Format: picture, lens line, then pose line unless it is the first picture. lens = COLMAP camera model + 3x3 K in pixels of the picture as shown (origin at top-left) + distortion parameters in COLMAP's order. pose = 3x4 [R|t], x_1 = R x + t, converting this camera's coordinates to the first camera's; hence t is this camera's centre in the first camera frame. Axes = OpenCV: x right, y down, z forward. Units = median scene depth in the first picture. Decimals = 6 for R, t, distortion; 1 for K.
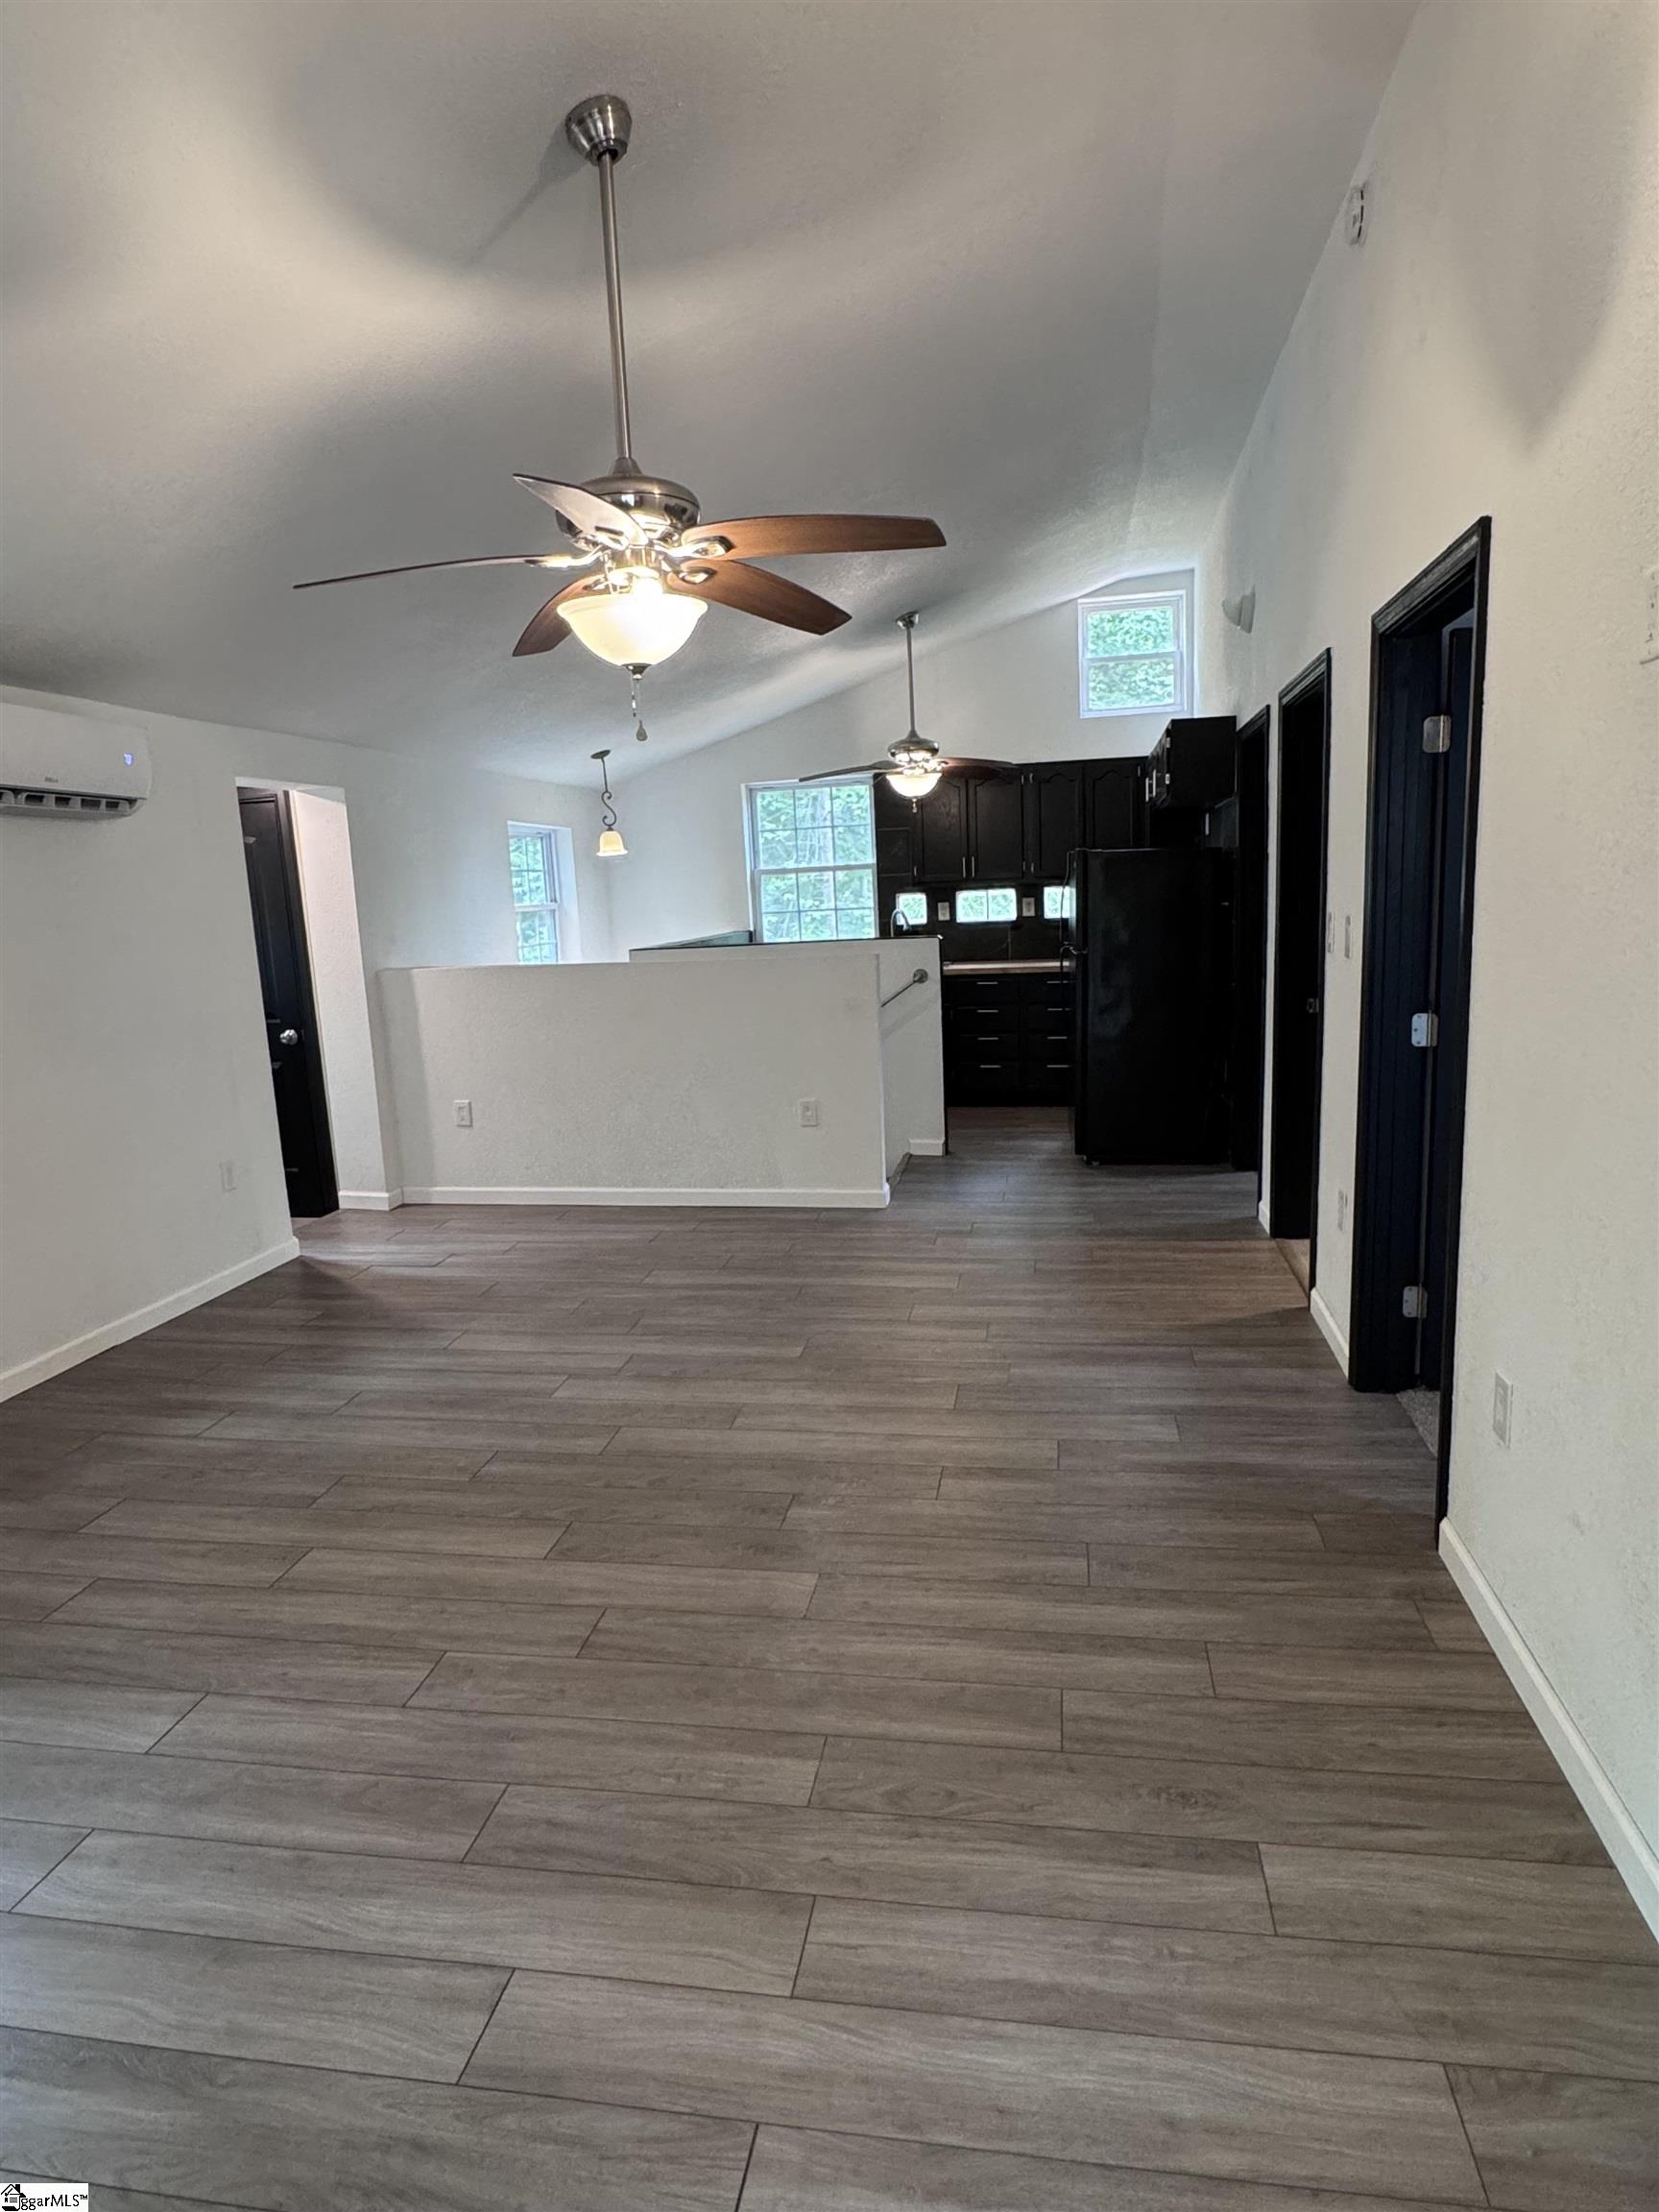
lens RADIAL K [[1281.0, 0, 830.9], [0, 1281.0, 1109.9], [0, 0, 1]] dist [-0.005485, 0.001894]
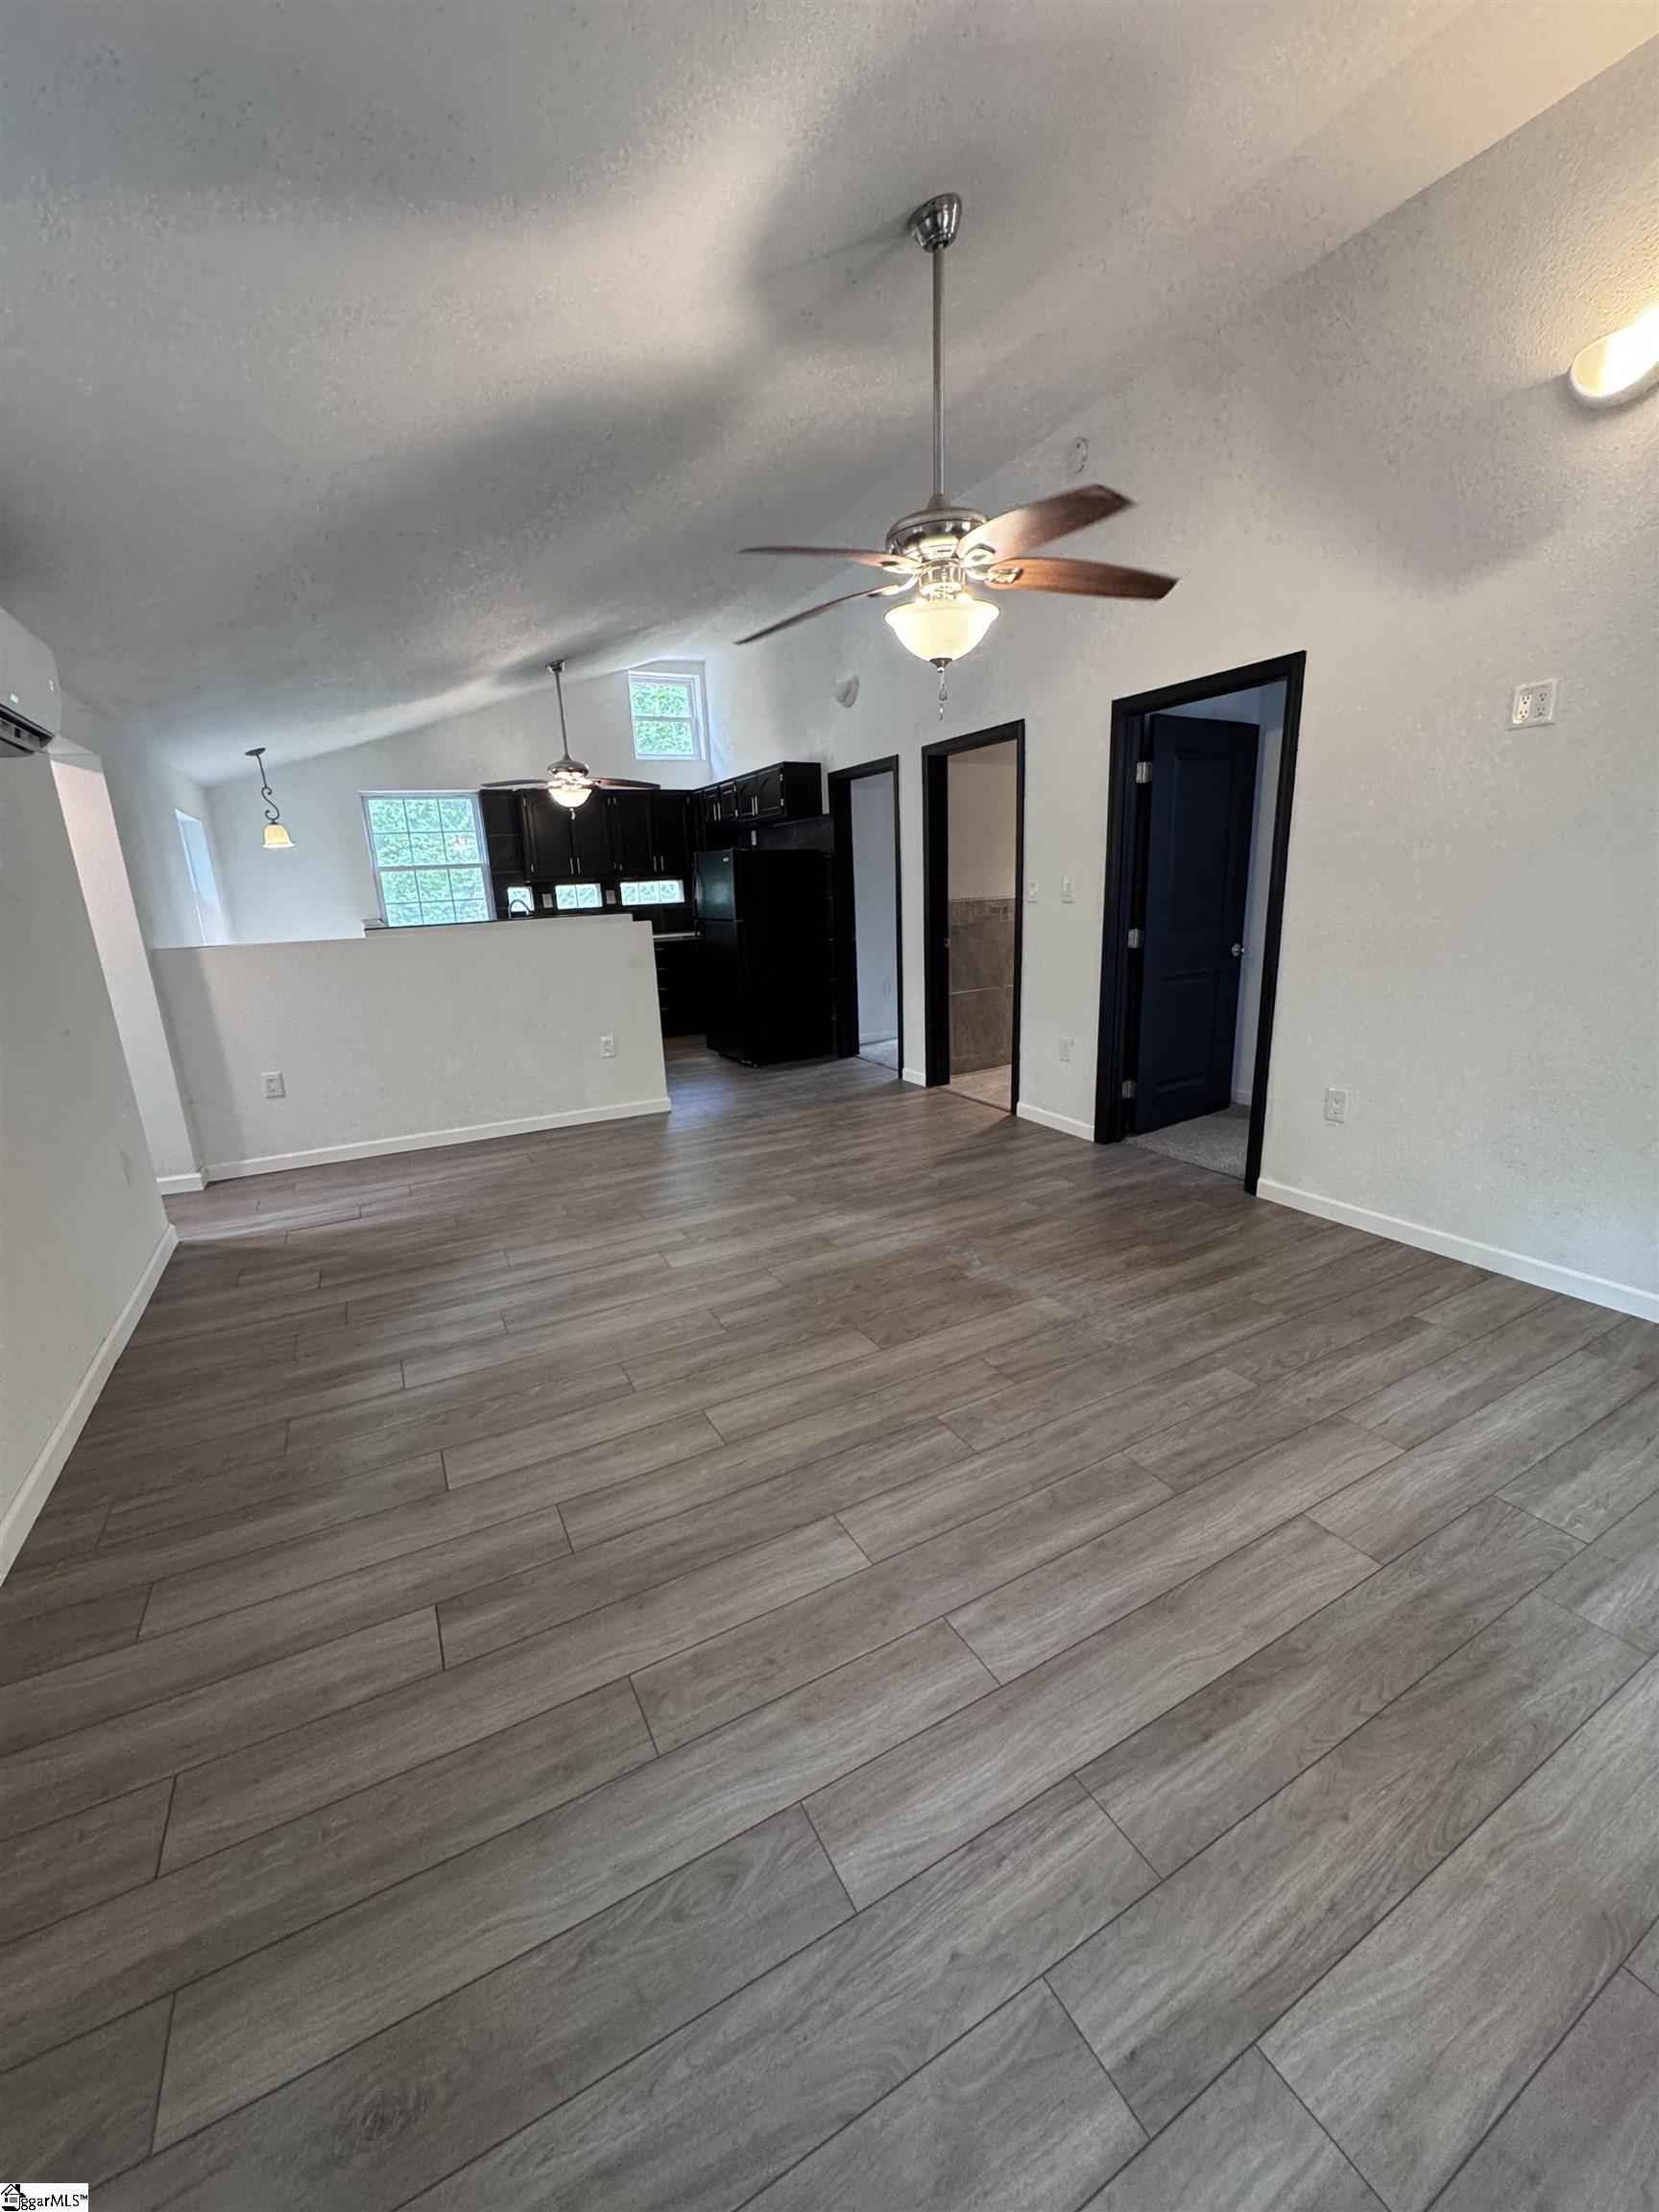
lens RADIAL K [[880.3, 0, 838.6], [0, 880.3, 1106.9], [0, 0, 1]] dist [-0.003585, -0.000292]
pose [[0.782548, -0.145879, 0.605259, -0.574319], [0.112806, 0.989294, 0.092591, 0.009530], [-0.612286, -0.004180, 0.790625, 0.228703]]
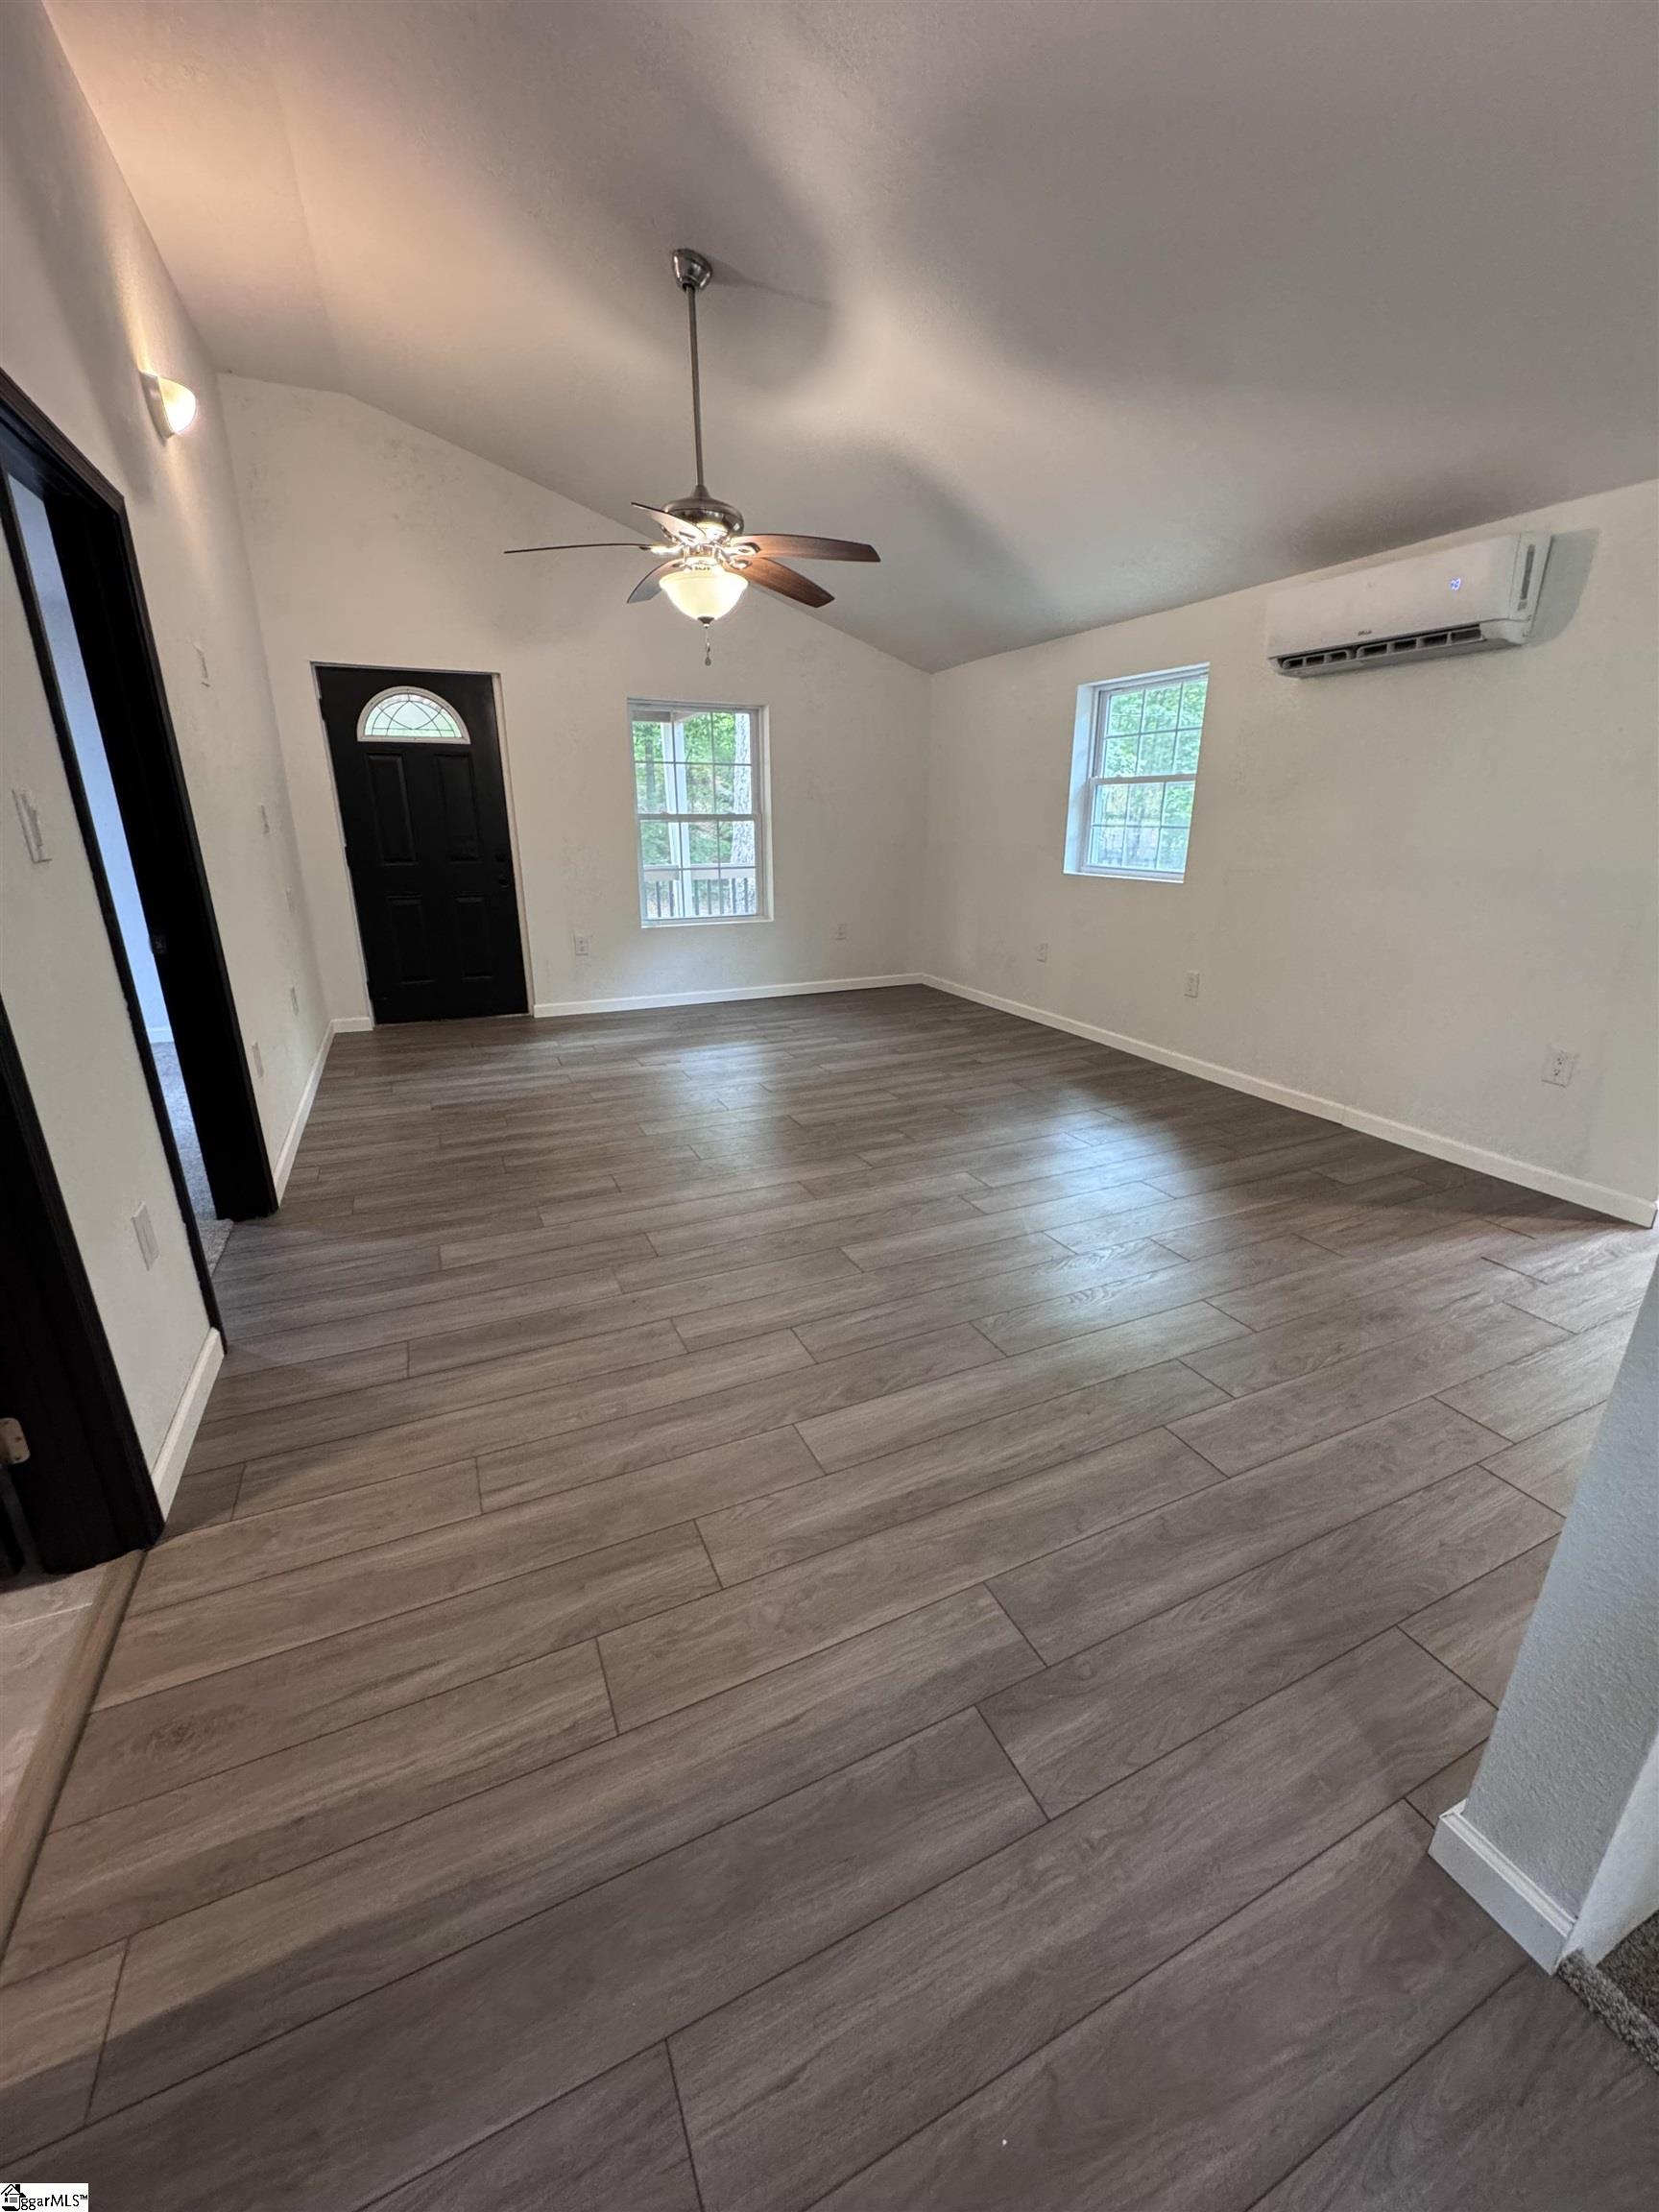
lens RADIAL K [[880.3, 0, 835.3], [0, 880.3, 1108.7], [0, 0, 1]] dist [-0.003585, -0.000292]
pose [[-0.820235, 0.221543, -0.527383, 0.318691], [-0.060451, 0.883222, 0.465042, -0.218794], [0.568823, 0.413325, -0.711058, 1.485651]]
